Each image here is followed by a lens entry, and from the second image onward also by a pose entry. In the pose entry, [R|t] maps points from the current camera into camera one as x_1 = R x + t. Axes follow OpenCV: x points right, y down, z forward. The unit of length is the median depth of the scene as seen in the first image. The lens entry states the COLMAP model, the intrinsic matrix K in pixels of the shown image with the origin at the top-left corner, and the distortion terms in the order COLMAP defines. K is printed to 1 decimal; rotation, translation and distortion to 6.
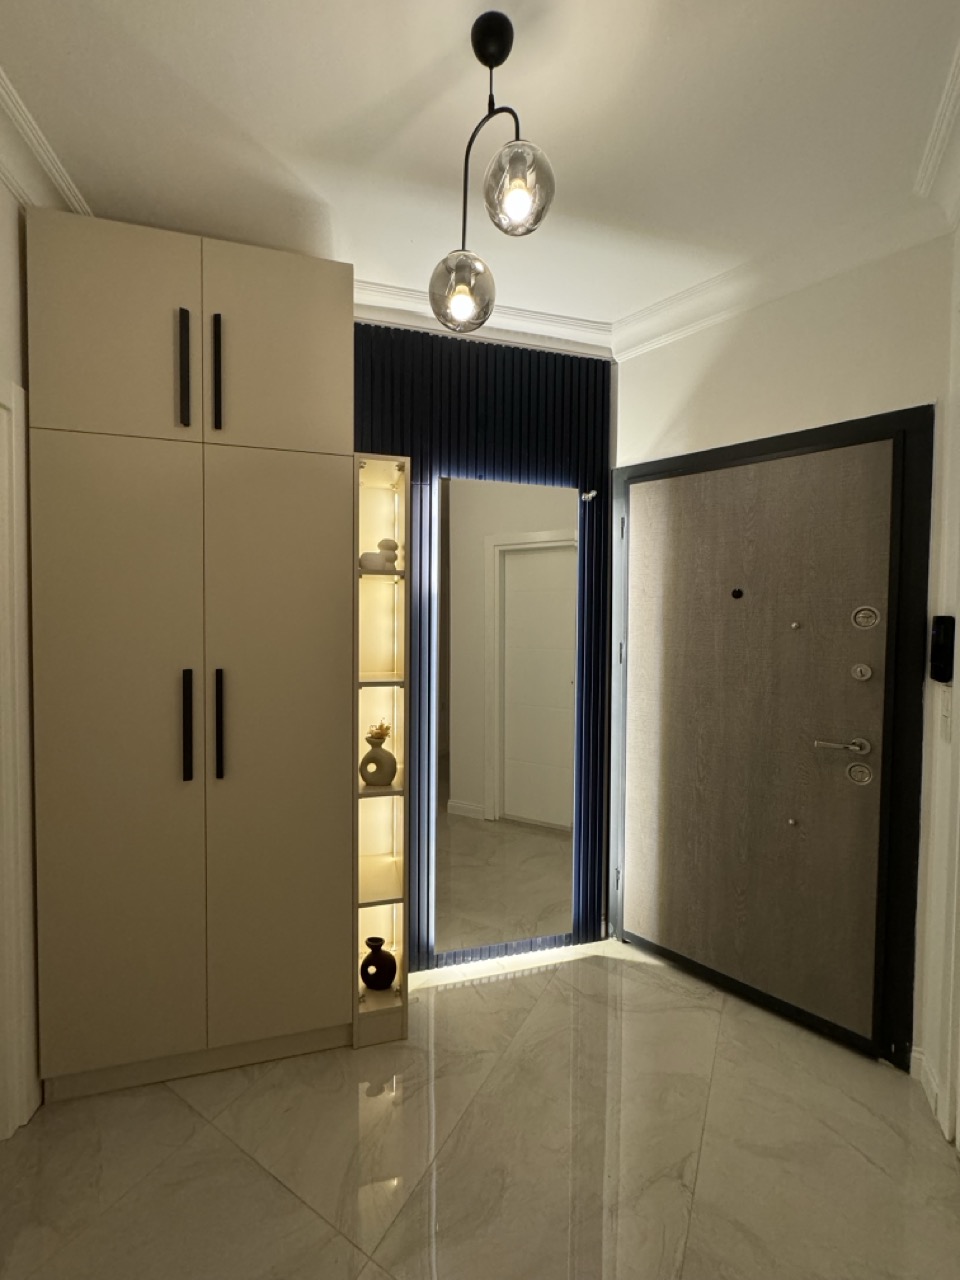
lens RADIAL K [[511.6, 0, 480.0], [0, 511.6, 640.0], [0, 0, 1]] dist [-0.003772, 0.000262]
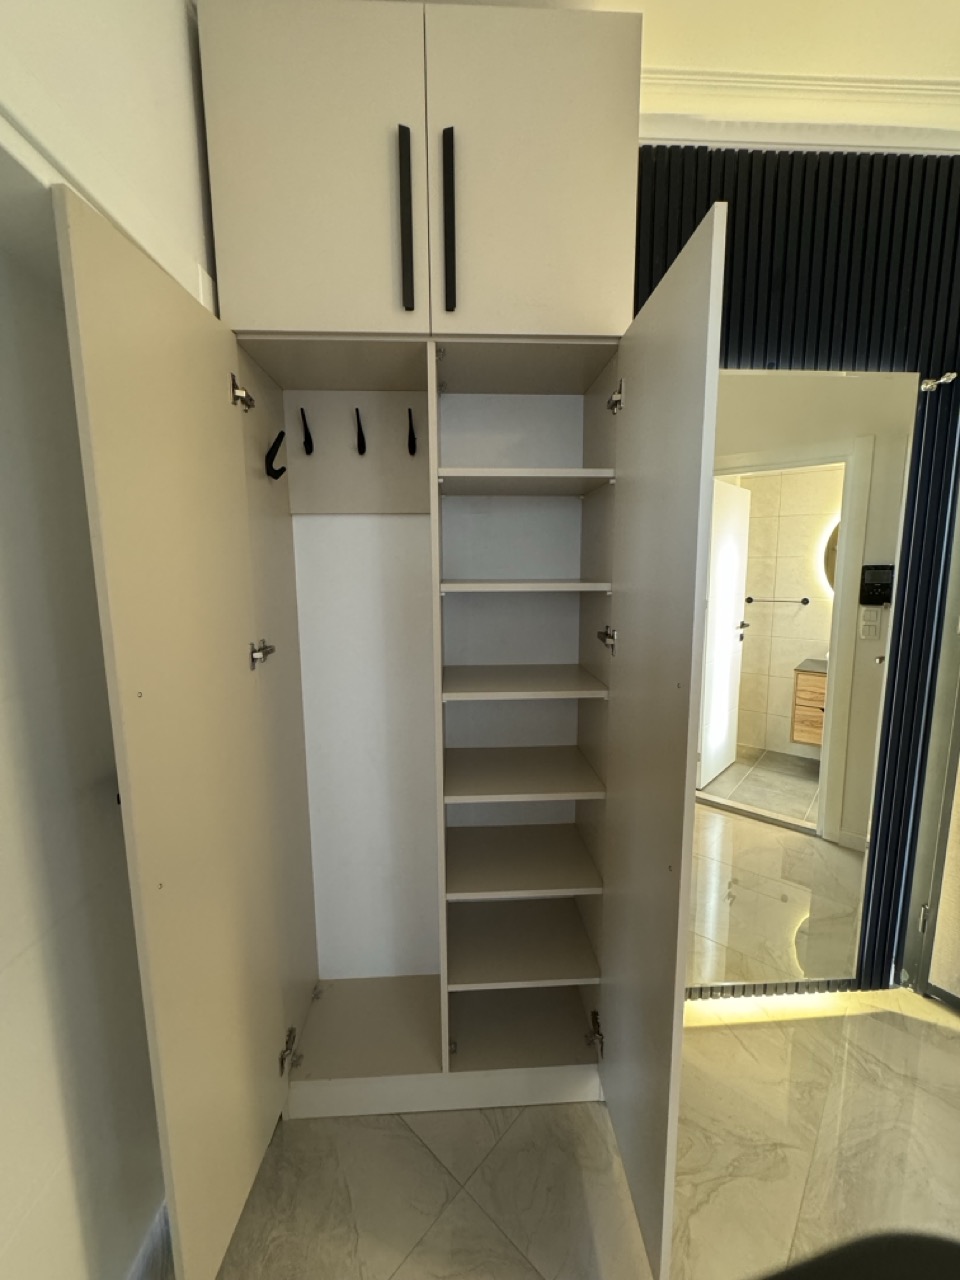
lens RADIAL K [[511.6, 0, 480.0], [0, 511.6, 640.0], [0, 0, 1]] dist [-0.003772, 0.000262]
pose [[0.978442, 0.014287, -0.206025, -0.260831], [0.009513, 0.993427, 0.114070, -0.034313], [0.206301, -0.113571, 0.971875, 0.221687]]
